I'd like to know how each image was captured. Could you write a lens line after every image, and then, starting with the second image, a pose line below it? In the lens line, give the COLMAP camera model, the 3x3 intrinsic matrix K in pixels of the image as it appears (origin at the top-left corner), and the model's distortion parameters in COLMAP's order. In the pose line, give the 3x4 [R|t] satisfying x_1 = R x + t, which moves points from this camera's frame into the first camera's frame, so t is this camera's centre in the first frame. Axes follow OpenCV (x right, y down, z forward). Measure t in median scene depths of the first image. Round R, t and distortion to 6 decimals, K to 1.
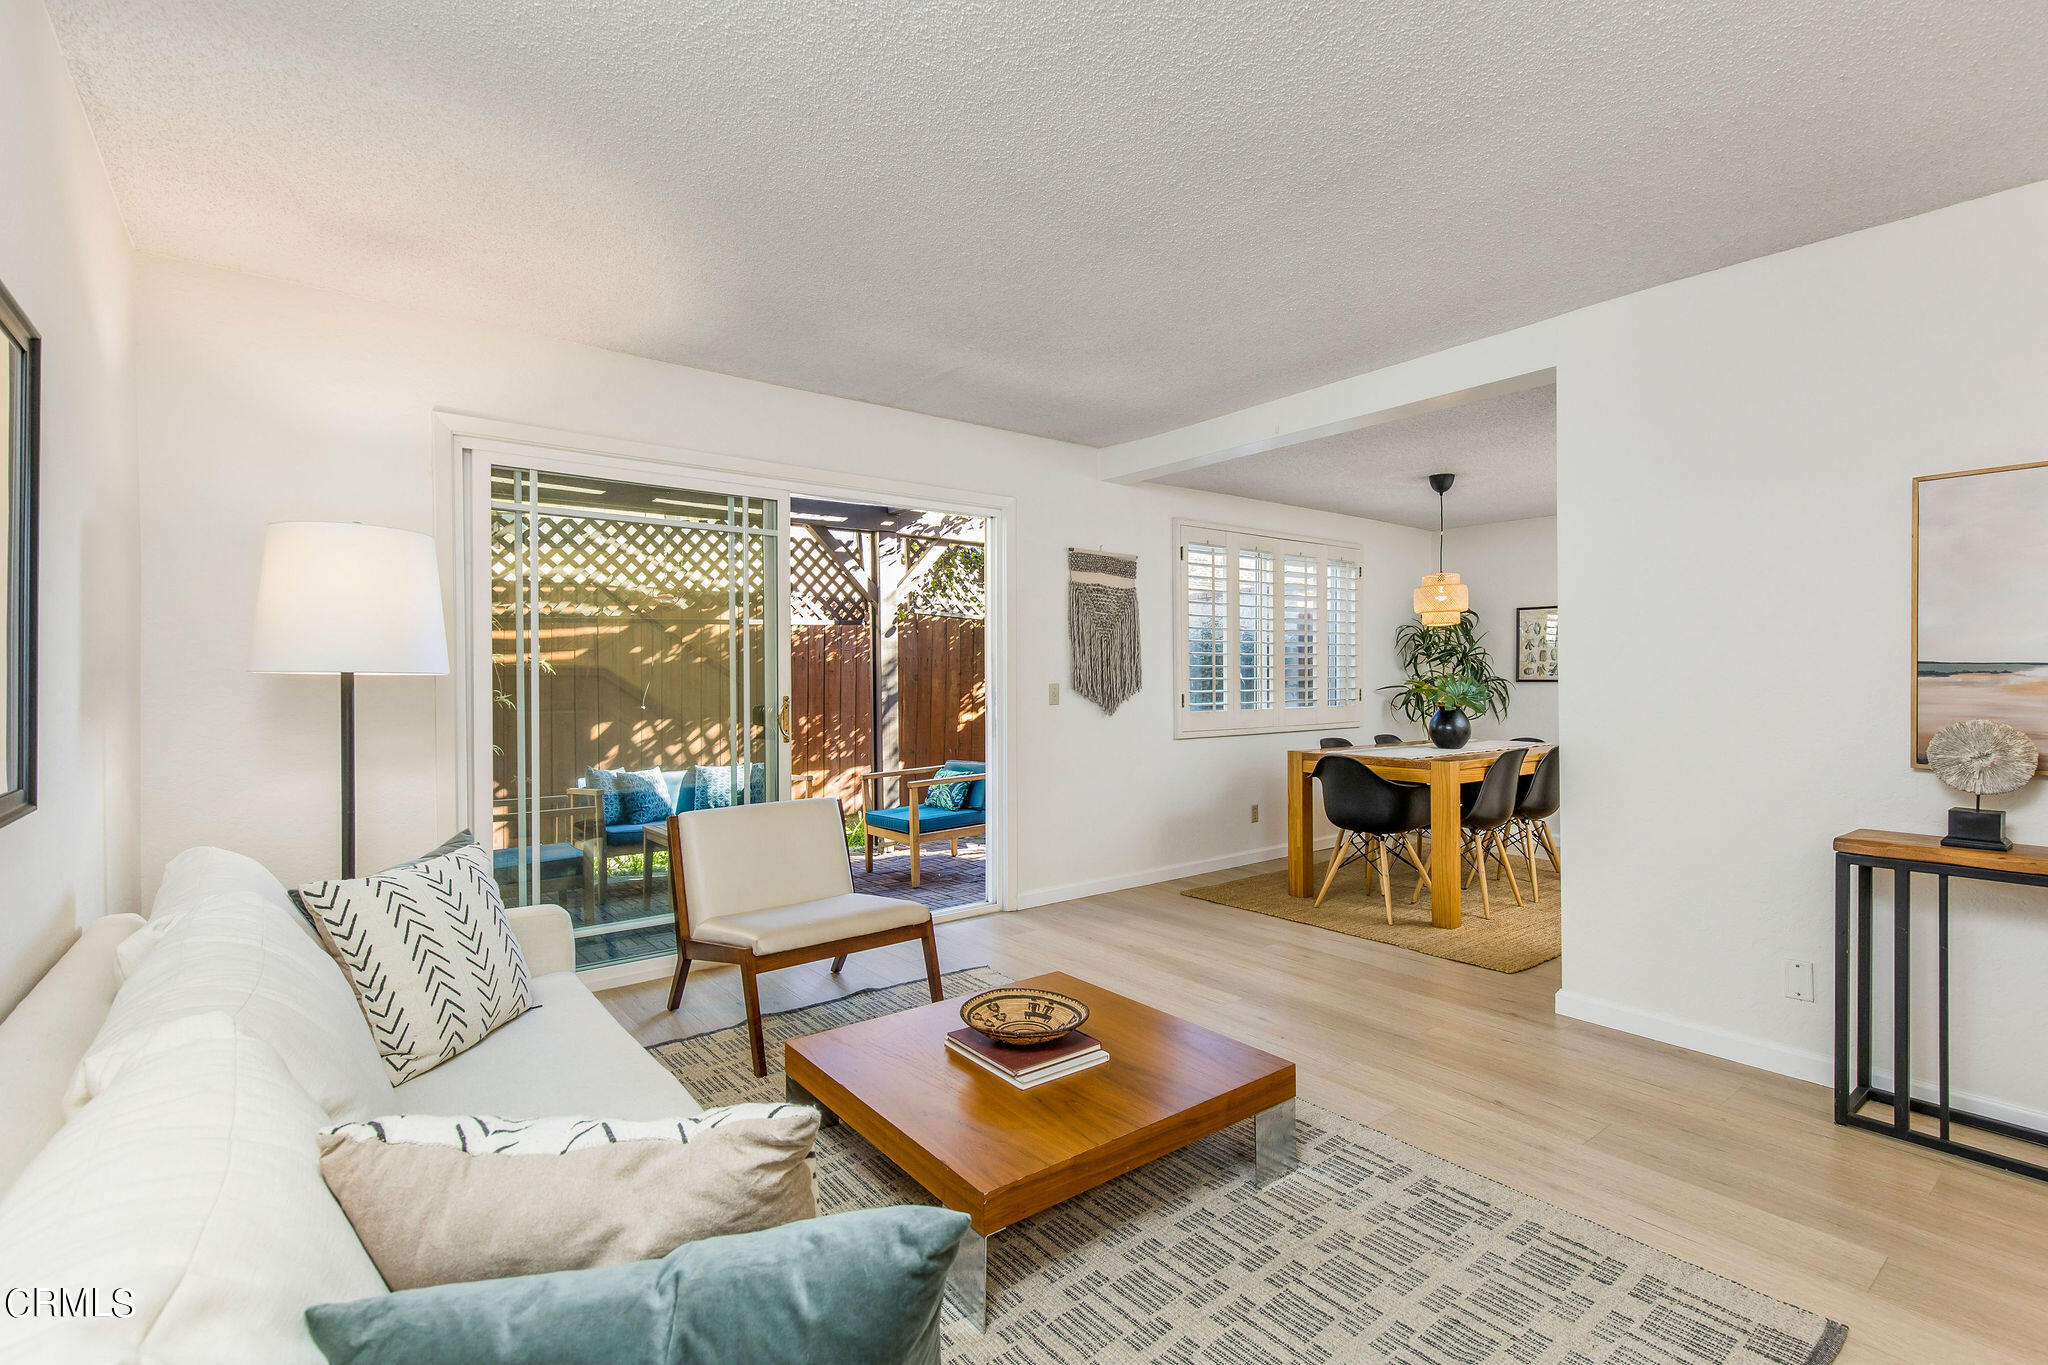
lens RADIAL K [[936.9, 0, 1031.9], [0, 936.9, 672.9], [0, 0, 1]] dist [0.016881, -0.000836]
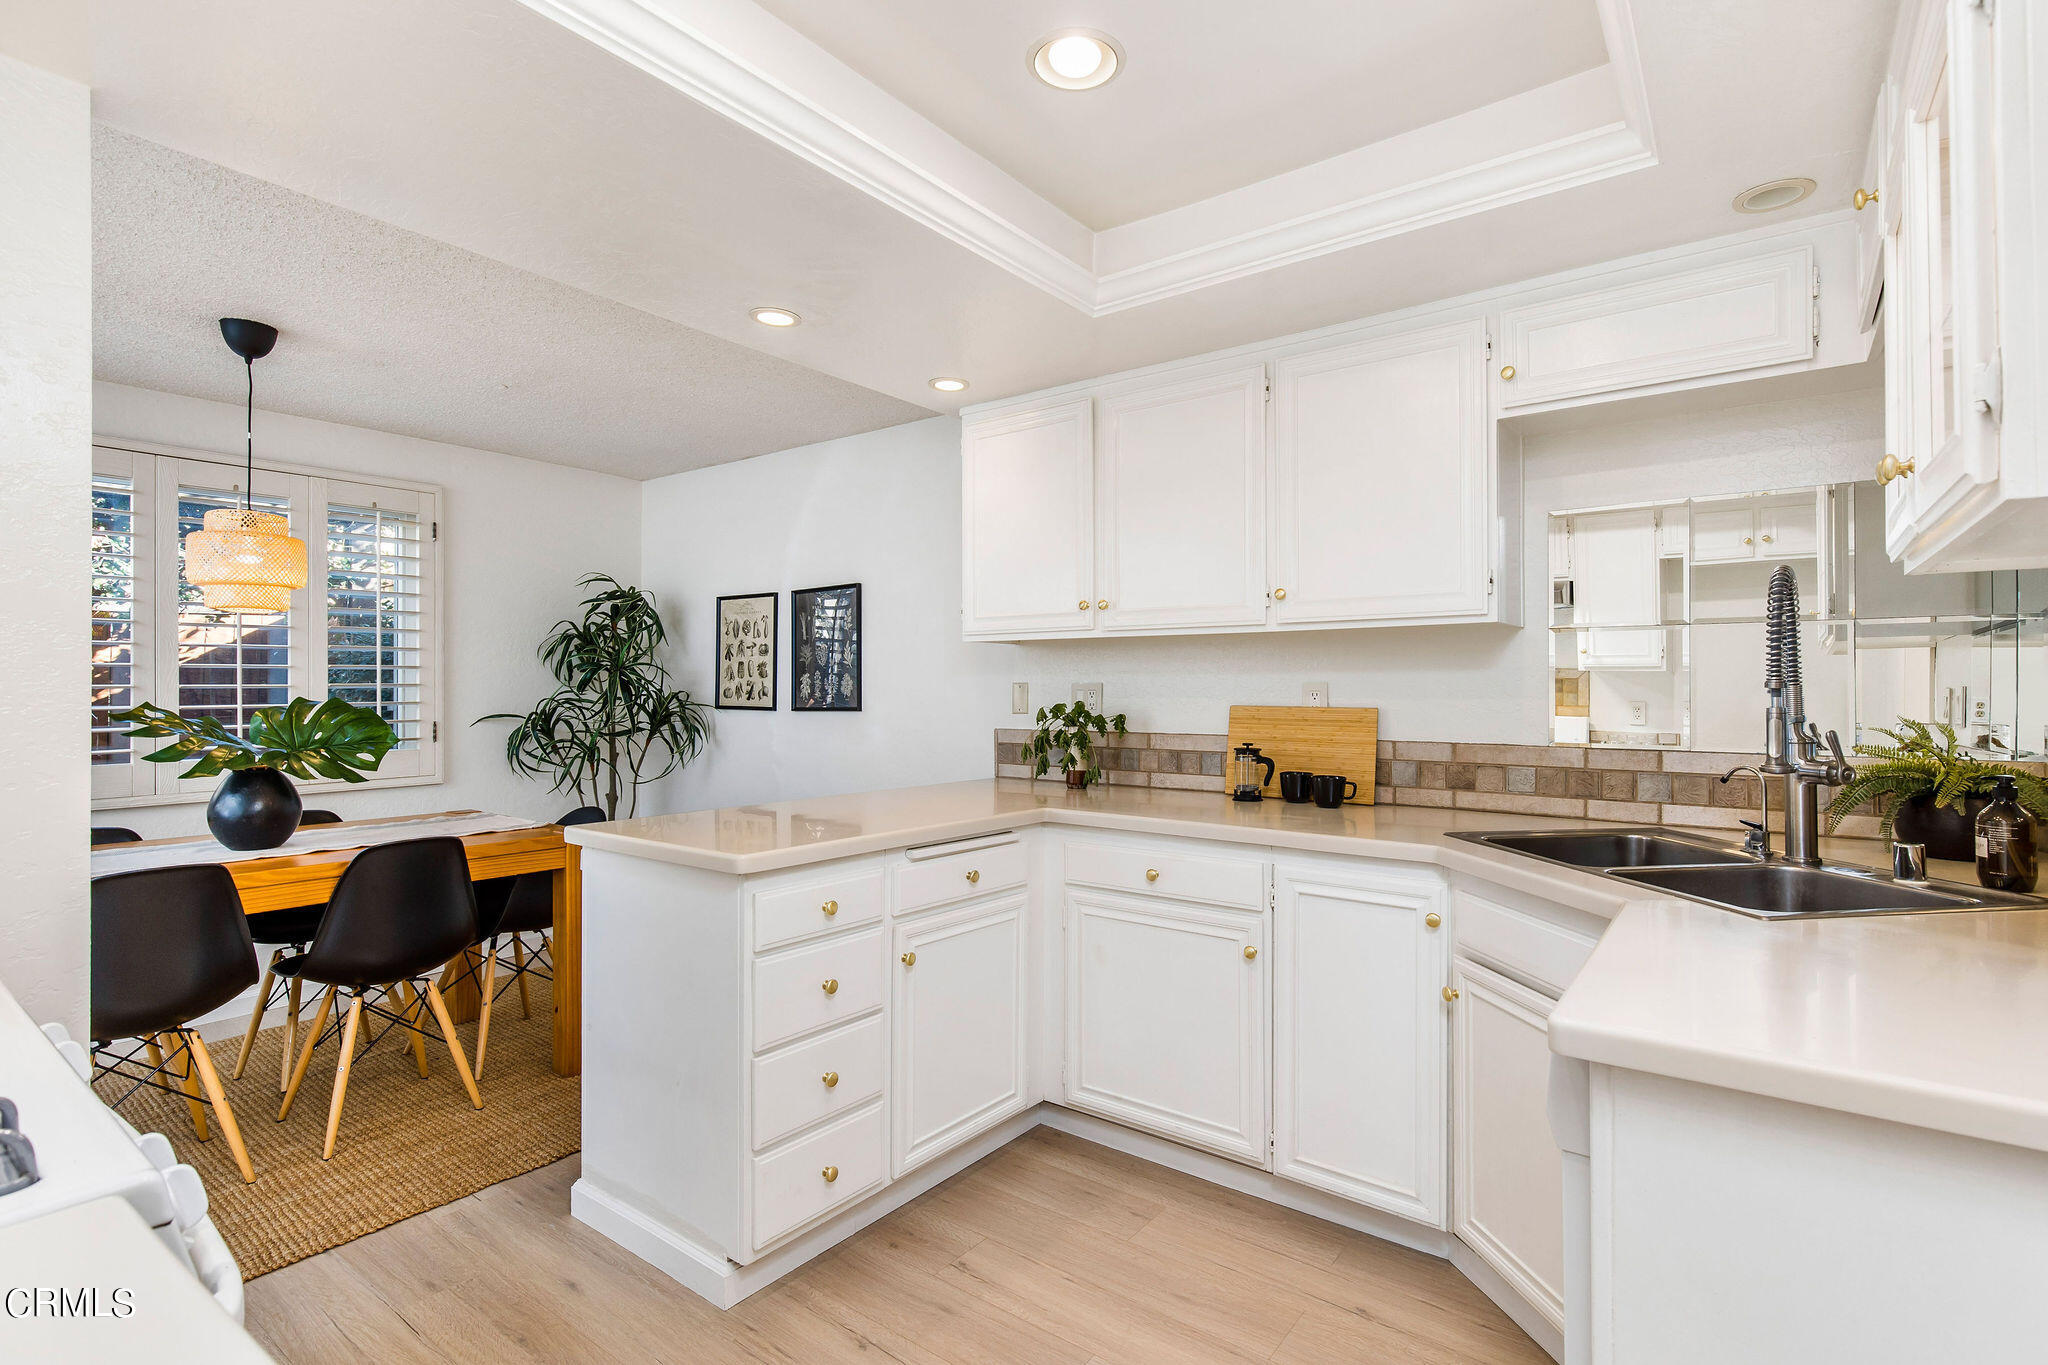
lens RADIAL K [[967.0, 0, 1034.4], [0, 967.0, 679.1], [0, 0, 1]] dist [0.002112, -0.000647]
pose [[0.962347, -0.001949, 0.271819, 0.557409], [0.005316, 0.999918, -0.011650, -0.002512], [-0.271774, 0.012656, 0.962278, 0.284249]]
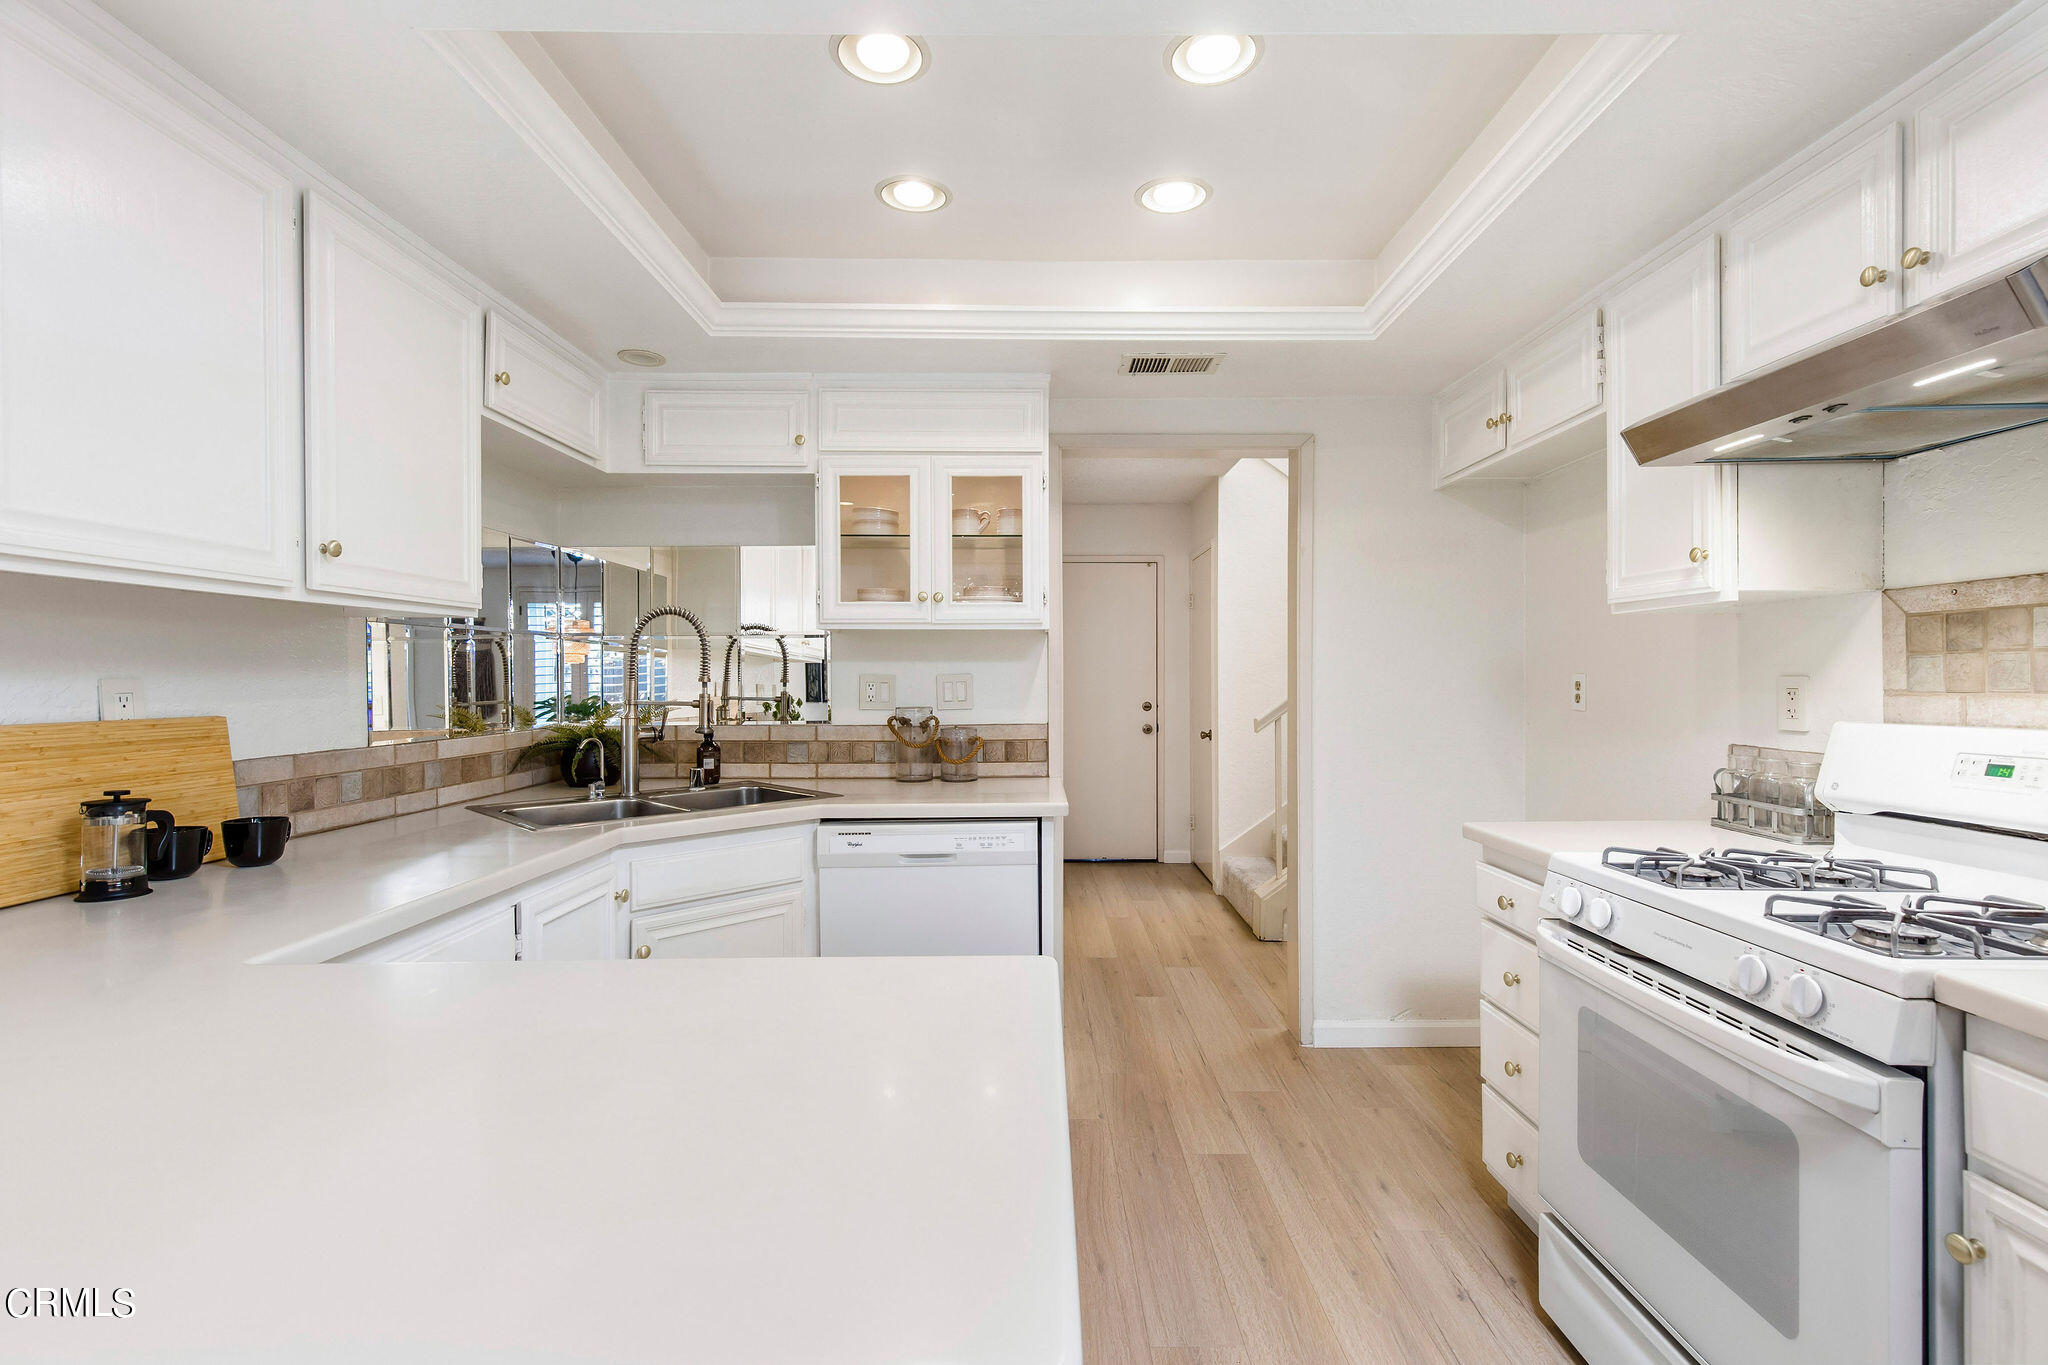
lens RADIAL K [[936.9, 0, 1033.7], [0, 936.9, 674.8], [0, 0, 1]] dist [0.016881, -0.000836]
pose [[-0.795590, -0.001144, 0.605834, 0.449448], [0.002291, 0.999985, 0.004897, -0.007154], [-0.605831, 0.005283, -0.795576, 0.727385]]
